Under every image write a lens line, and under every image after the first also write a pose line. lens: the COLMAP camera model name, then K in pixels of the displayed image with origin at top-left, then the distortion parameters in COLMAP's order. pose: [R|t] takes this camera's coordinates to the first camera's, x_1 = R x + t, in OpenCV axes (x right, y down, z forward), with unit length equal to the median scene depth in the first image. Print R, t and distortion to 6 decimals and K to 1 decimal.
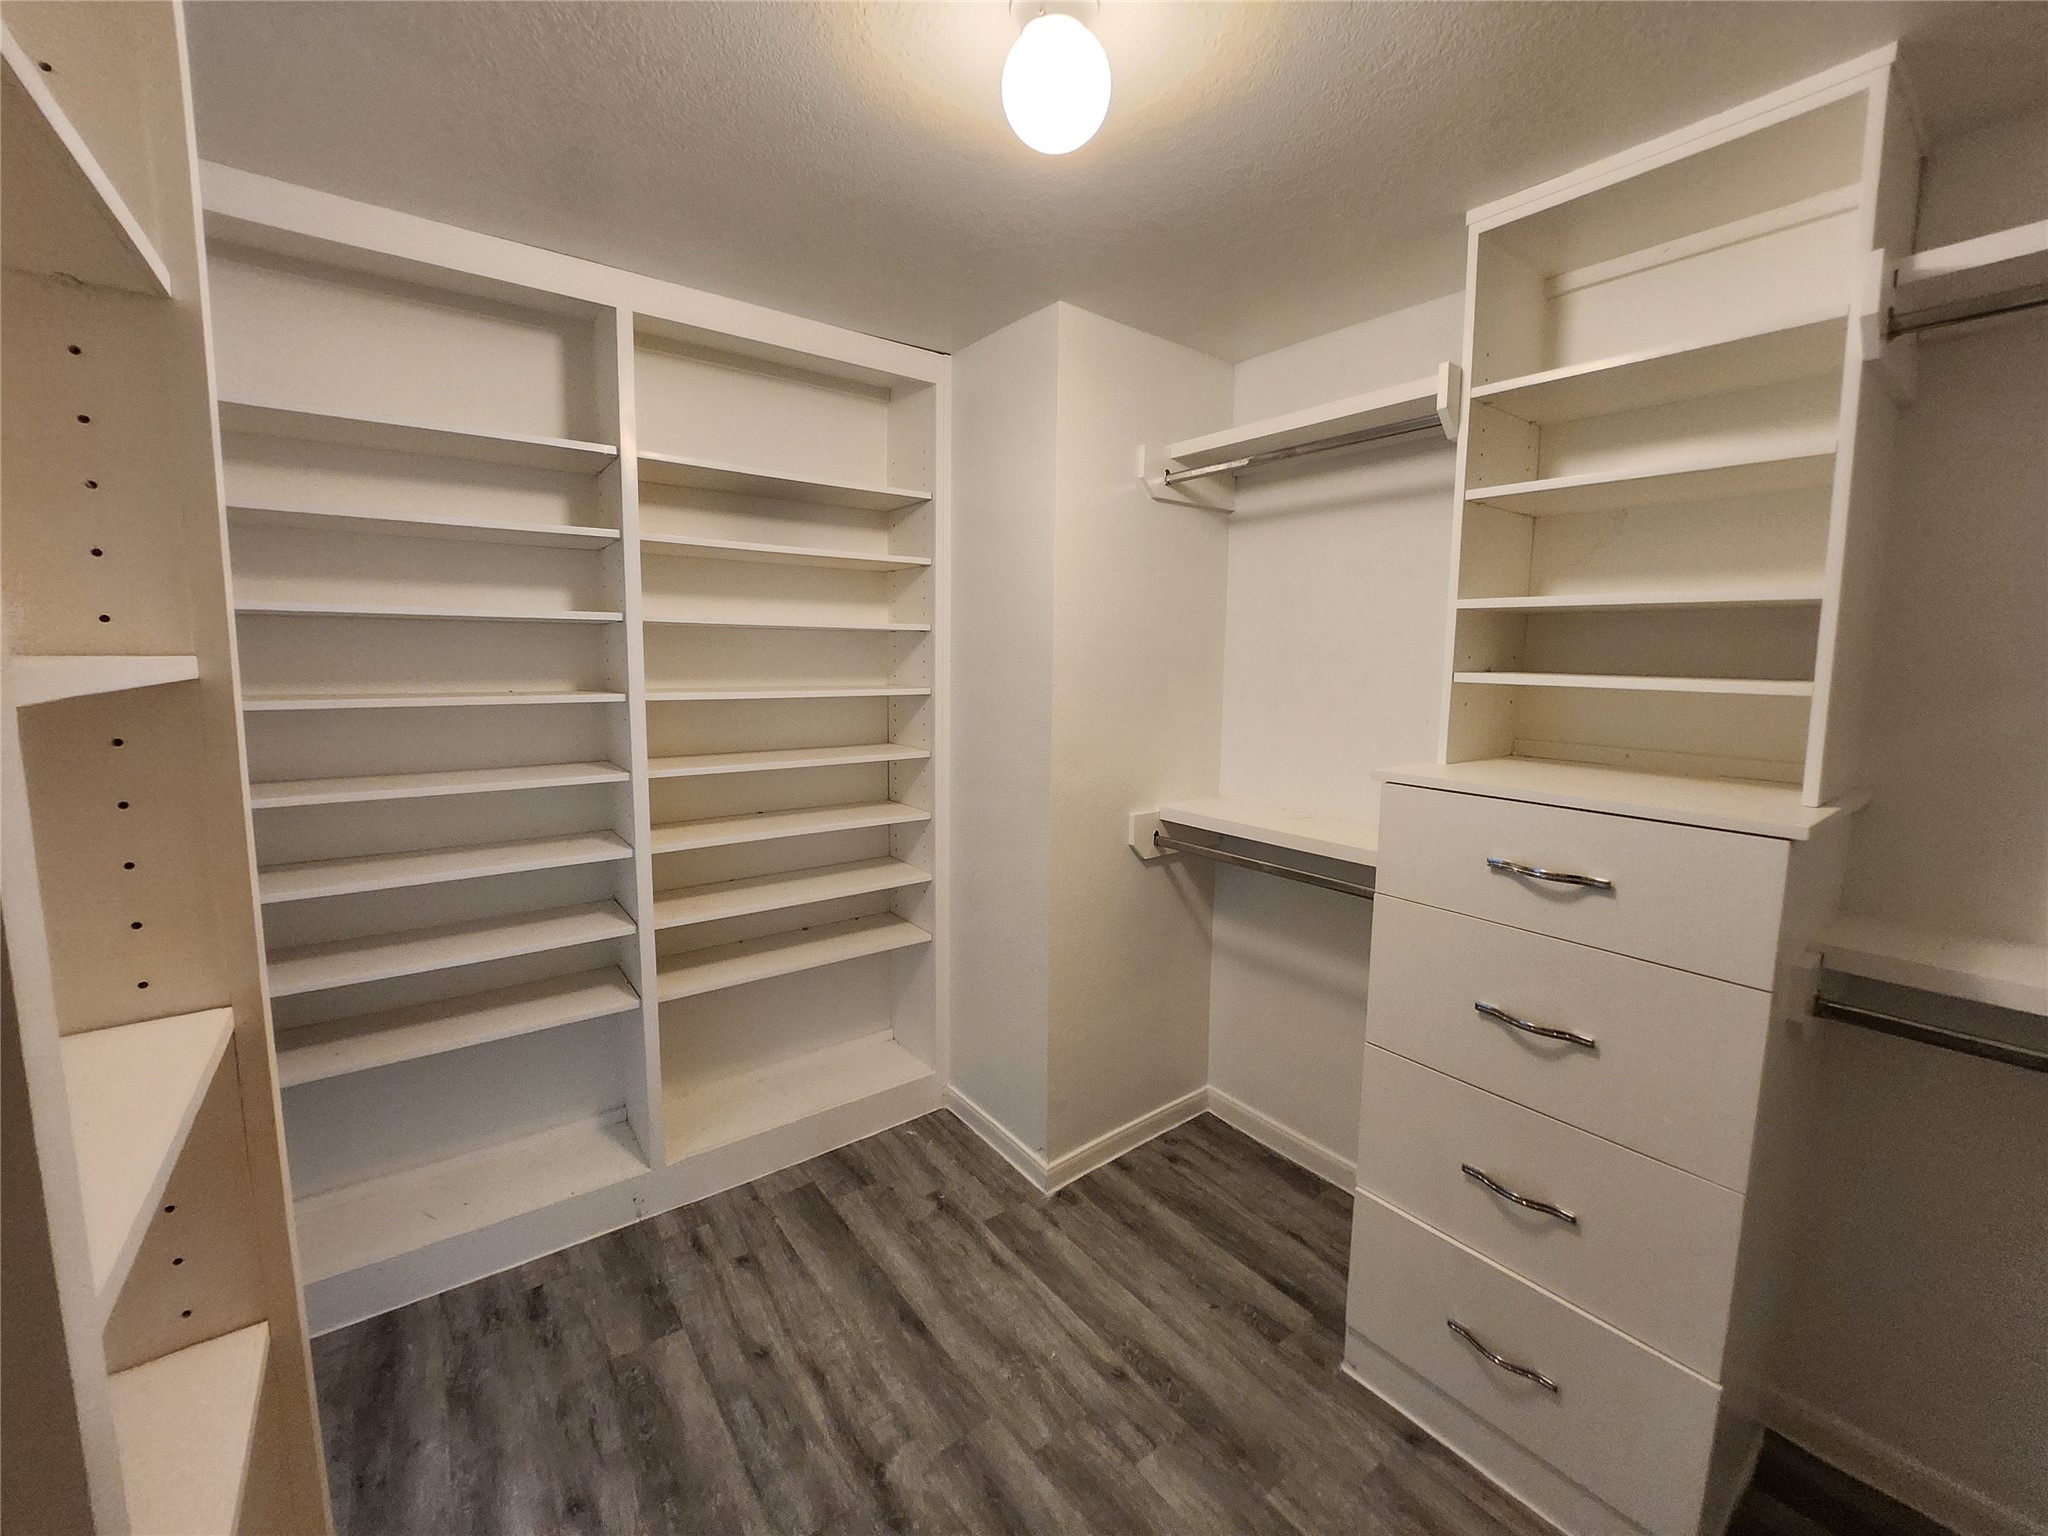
lens RADIAL K [[816.1, 0, 1012.8], [0, 816.1, 742.9], [0, 0, 1]] dist [-0.010745, -0.005469]
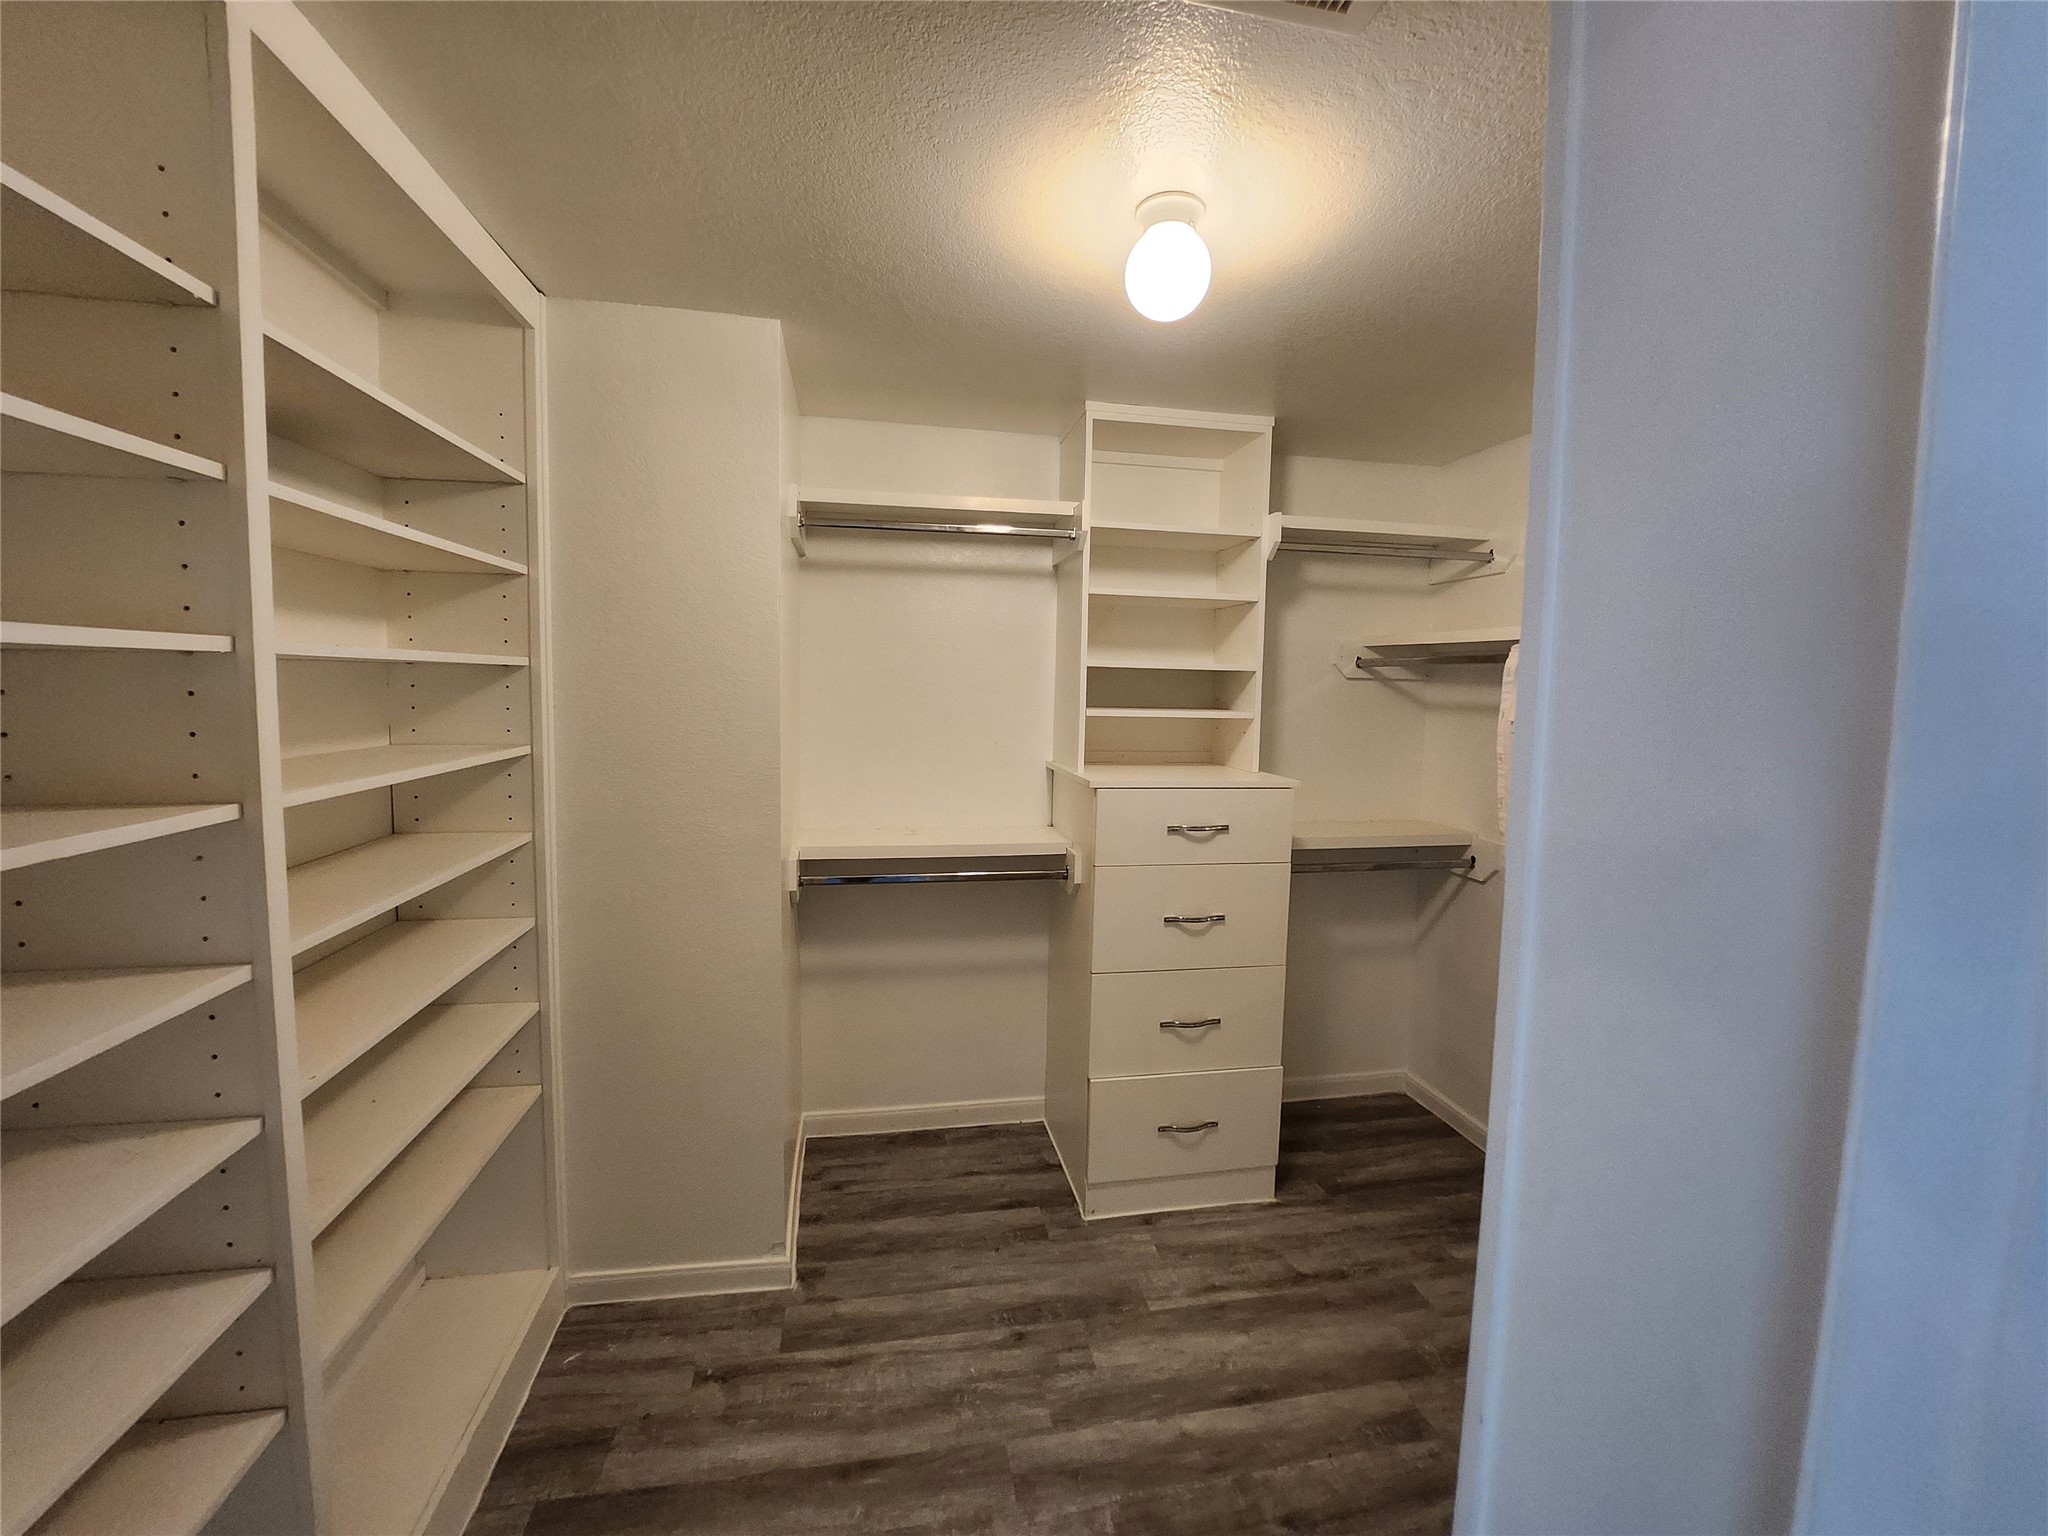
lens RADIAL K [[816.1, 0, 1012.8], [0, 816.1, 742.9], [0, 0, 1]] dist [-0.010745, -0.005469]
pose [[0.450900, -0.069168, 0.889890, -0.735018], [0.083498, 0.995890, 0.035099, -0.077676], [-0.888660, 0.058478, 0.454822, 0.394690]]
